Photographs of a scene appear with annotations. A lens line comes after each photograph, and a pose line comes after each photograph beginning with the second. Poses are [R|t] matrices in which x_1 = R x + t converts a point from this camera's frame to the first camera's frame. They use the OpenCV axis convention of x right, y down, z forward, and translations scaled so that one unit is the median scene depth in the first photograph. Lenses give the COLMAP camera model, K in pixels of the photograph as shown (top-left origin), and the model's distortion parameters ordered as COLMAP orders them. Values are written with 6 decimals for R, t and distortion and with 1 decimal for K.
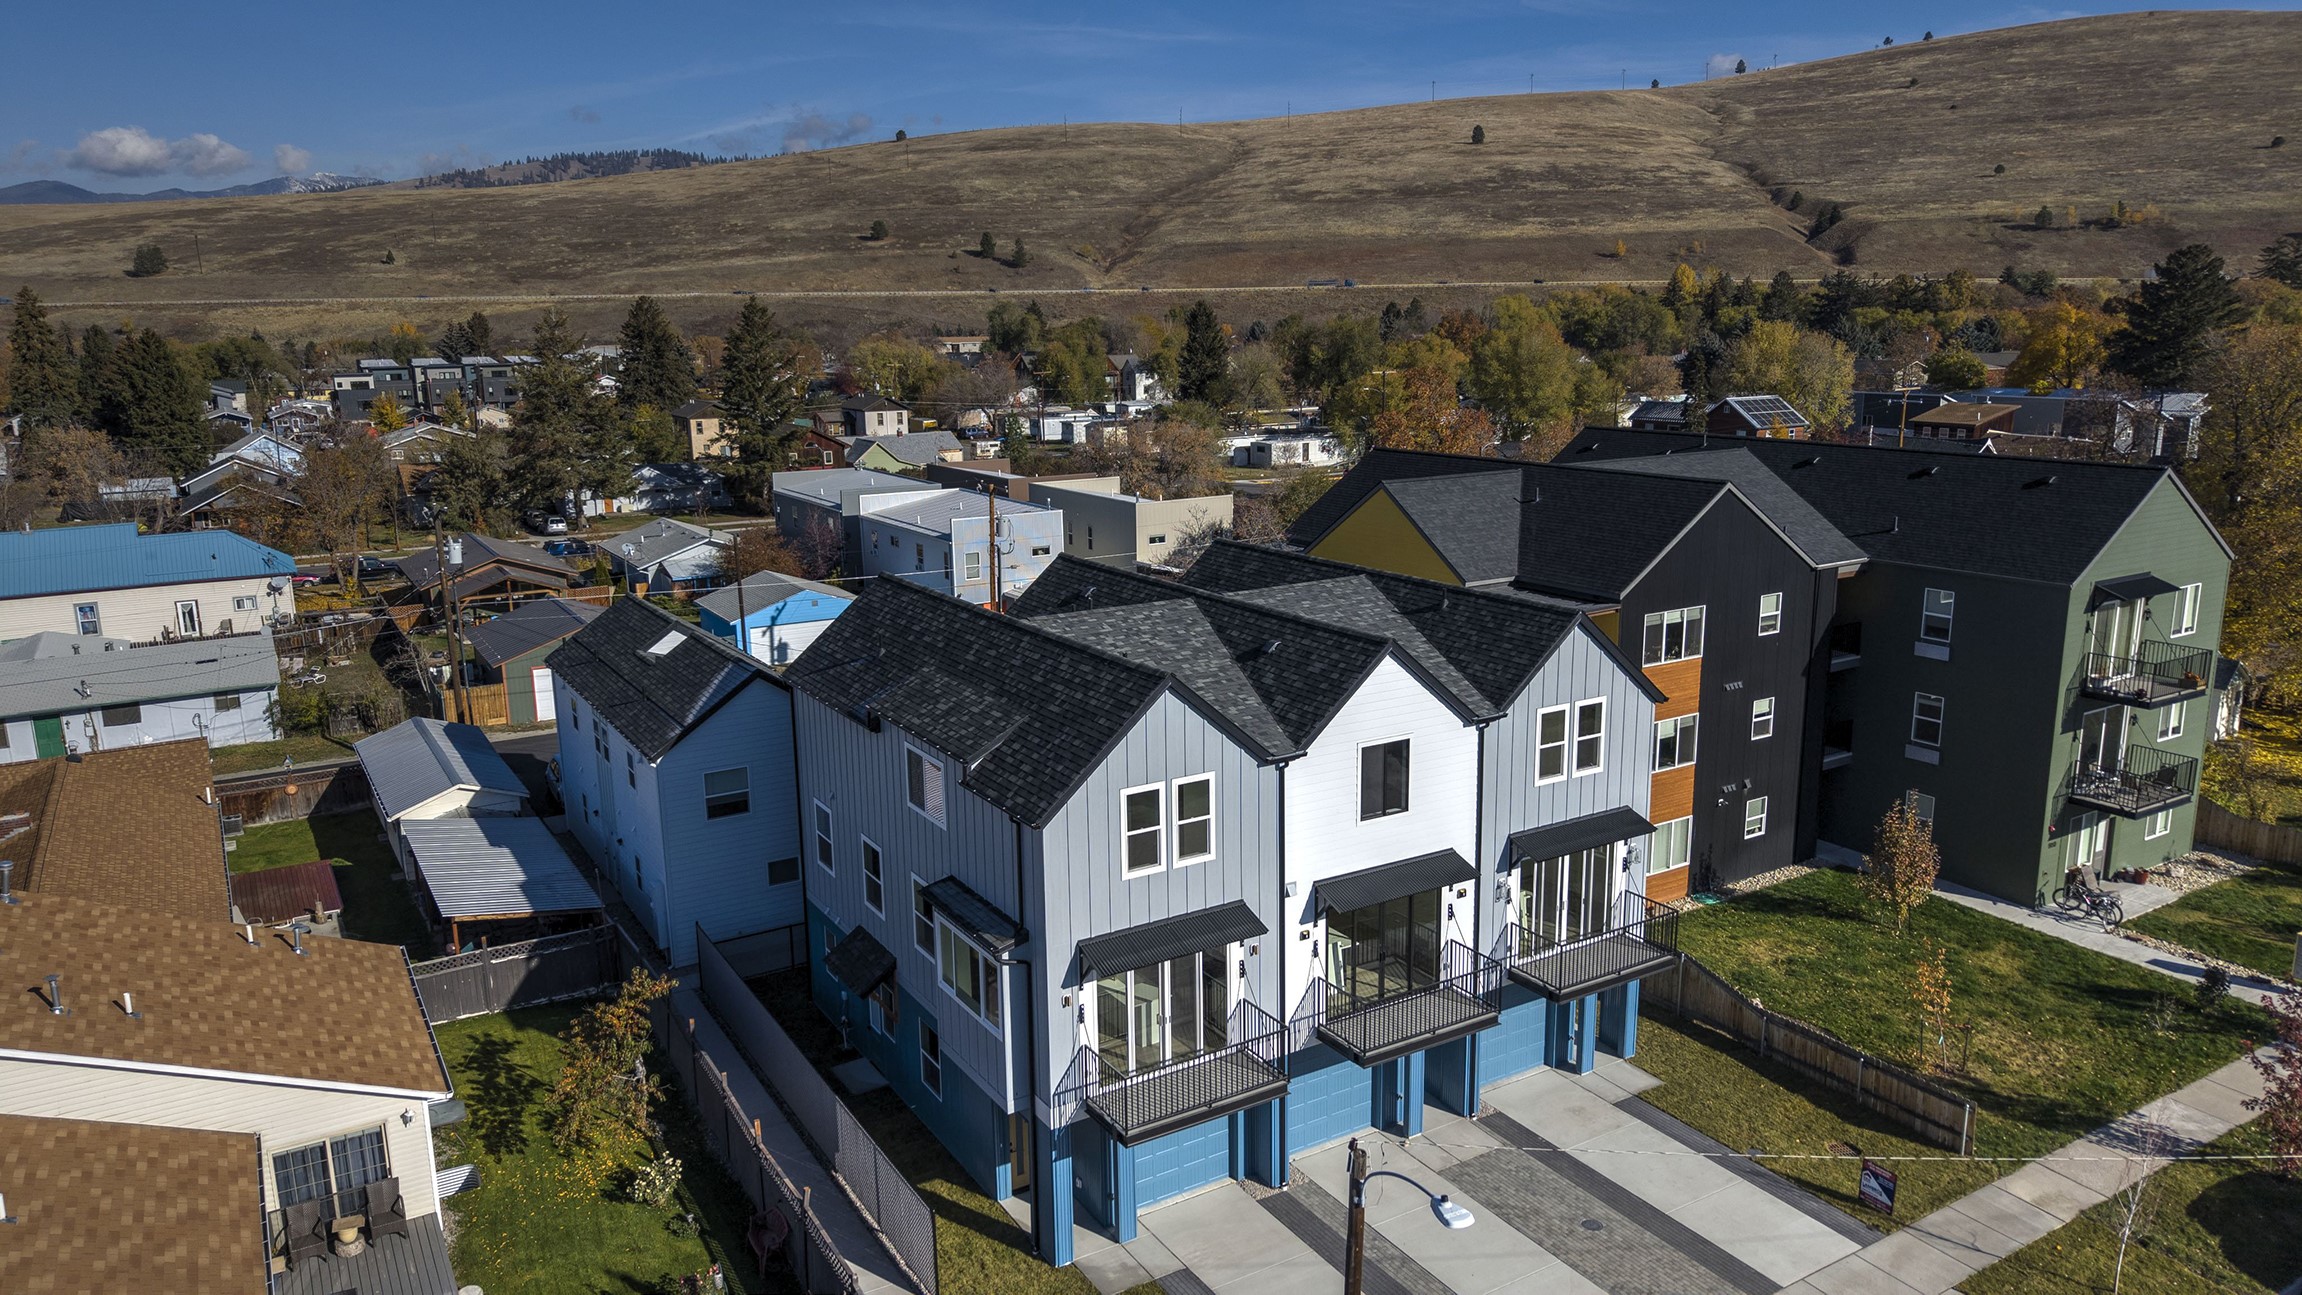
lens RADIAL K [[1526.3, 0, 1171.5], [0, 1526.3, 654.8], [0, 0, 1]] dist [0.035305, -0.028331]
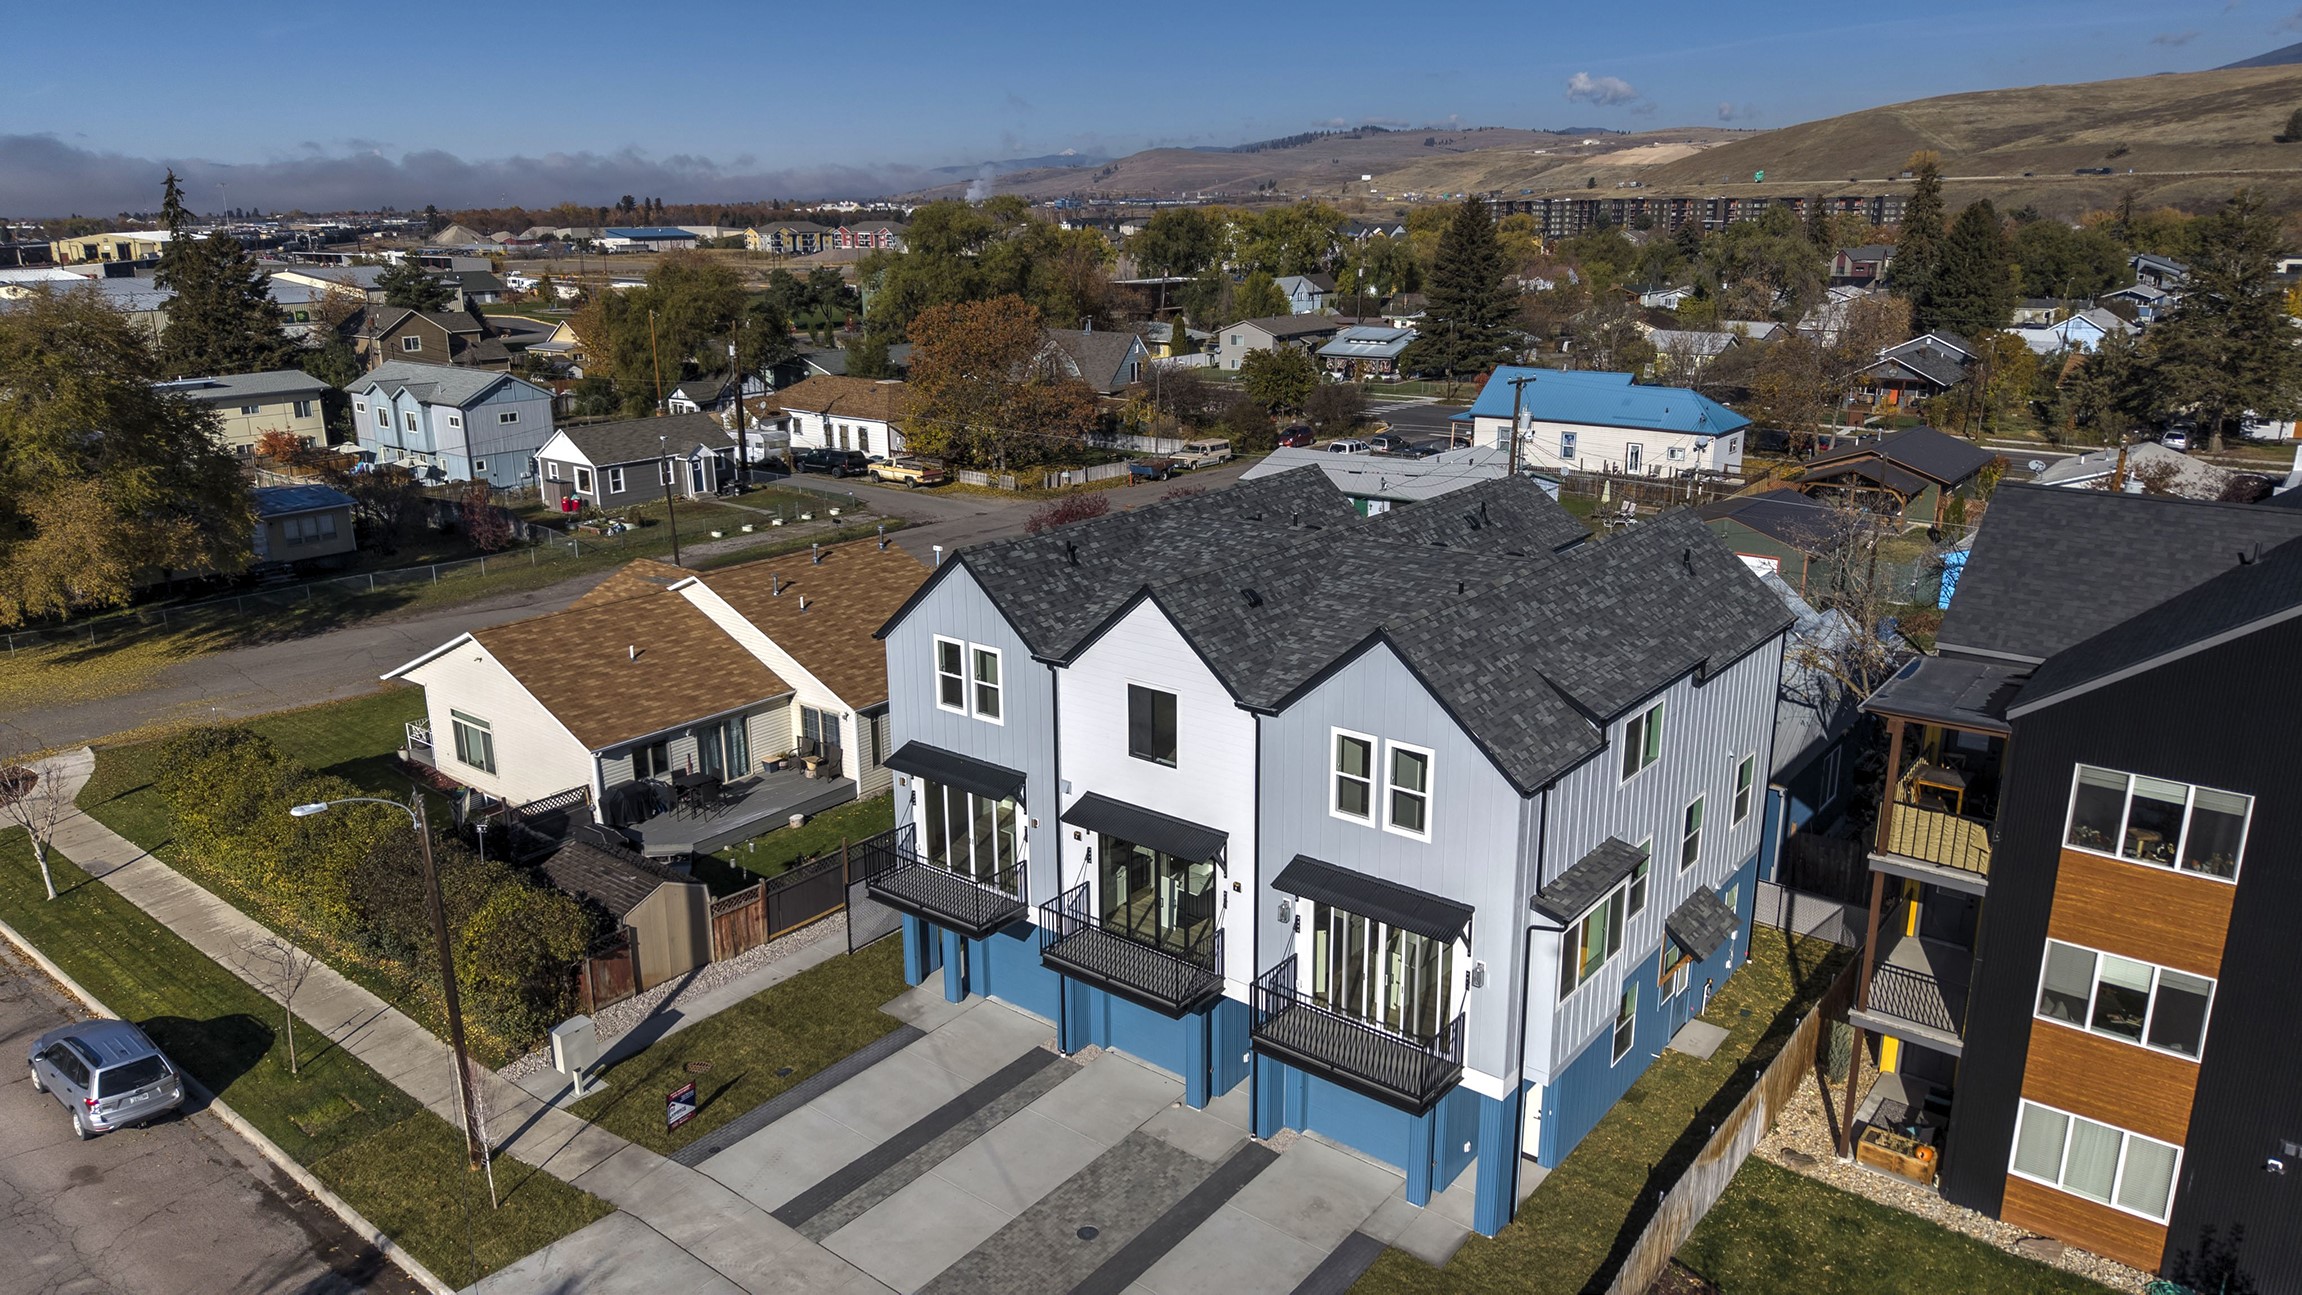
lens RADIAL K [[1526.3, 0, 1148.1], [0, 1526.3, 646.0], [0, 0, 1]] dist [0.035305, -0.028331]
pose [[0.347924, 0.272017, -0.897193, 1.007789], [-0.203369, 0.956094, 0.211010, -0.174318], [0.915199, 0.109046, 0.387968, 0.612842]]
